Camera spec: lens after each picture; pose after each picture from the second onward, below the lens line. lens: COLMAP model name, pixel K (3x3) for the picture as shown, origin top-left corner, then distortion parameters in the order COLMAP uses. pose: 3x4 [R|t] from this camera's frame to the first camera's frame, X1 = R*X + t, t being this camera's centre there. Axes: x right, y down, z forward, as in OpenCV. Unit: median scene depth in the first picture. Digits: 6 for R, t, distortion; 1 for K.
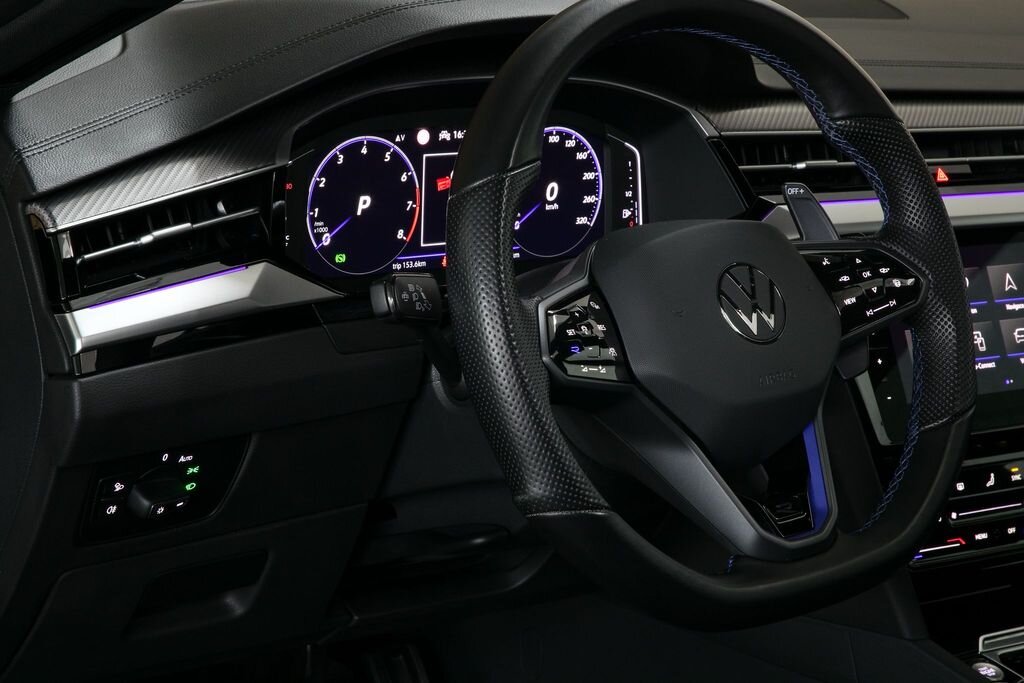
lens RADIAL K [[2534.5, 0, 512.0], [0, 2534.5, 341.5], [0, 0, 1]] dist [-0.245056, 0.459729]
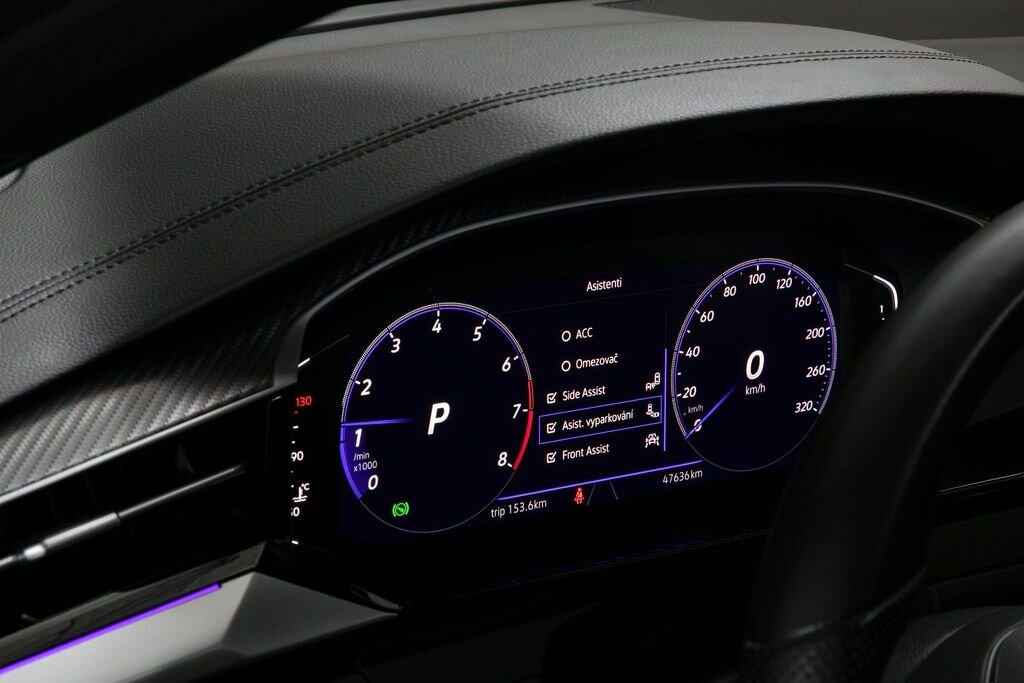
lens RADIAL K [[2983.3, 0, 512.0], [0, 2983.3, 341.5], [0, 0, 1]] dist [-0.175924, -1.519203]
pose [[0.998019, -0.016209, -0.060787, 0.001247], [0.017541, 0.999616, 0.021446, -0.085452], [0.060416, -0.022470, 0.997920, 0.302138]]
